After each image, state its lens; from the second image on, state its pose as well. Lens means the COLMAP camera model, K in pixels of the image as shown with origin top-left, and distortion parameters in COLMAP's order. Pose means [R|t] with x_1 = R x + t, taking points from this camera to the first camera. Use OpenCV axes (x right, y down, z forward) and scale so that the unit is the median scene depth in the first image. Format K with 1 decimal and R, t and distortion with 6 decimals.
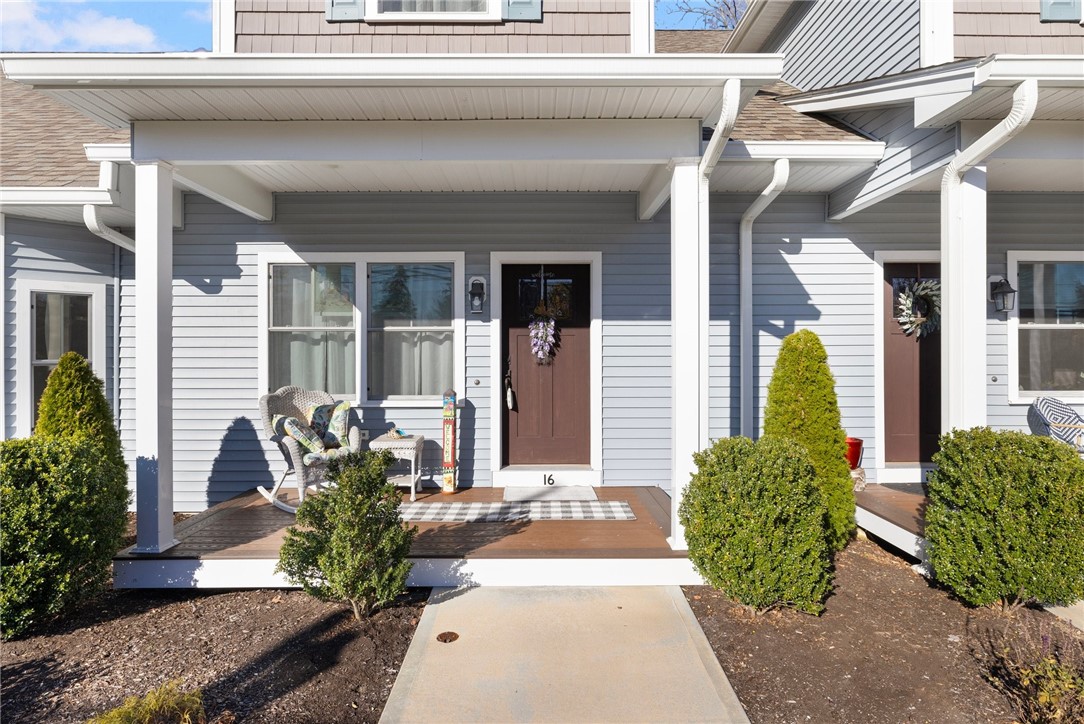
lens RADIAL K [[592.5, 0, 543.7], [0, 592.5, 357.1], [0, 0, 1]] dist [-0.004019, -0.000441]
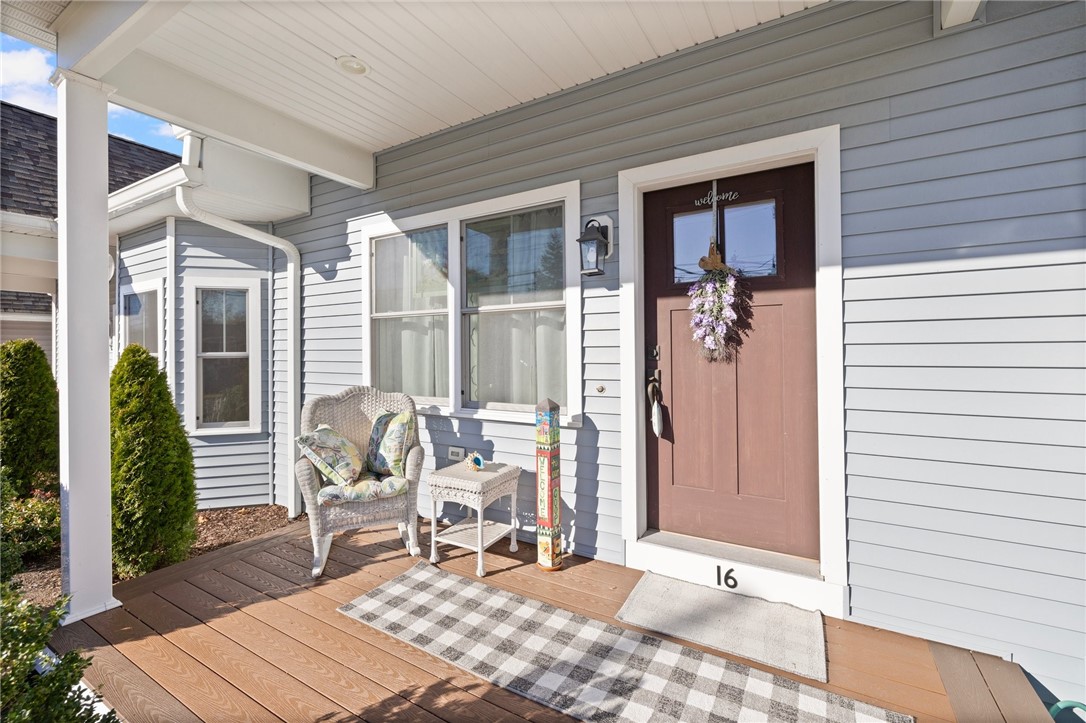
lens RADIAL K [[461.8, 0, 543.5], [0, 461.8, 345.7], [0, 0, 1]] dist [0.000176, 0.000475]
pose [[0.854812, -0.009003, -0.518860, 0.085675], [0.000720, 0.999869, -0.016164, 0.005611], [0.518937, 0.013444, 0.854707, 0.561892]]
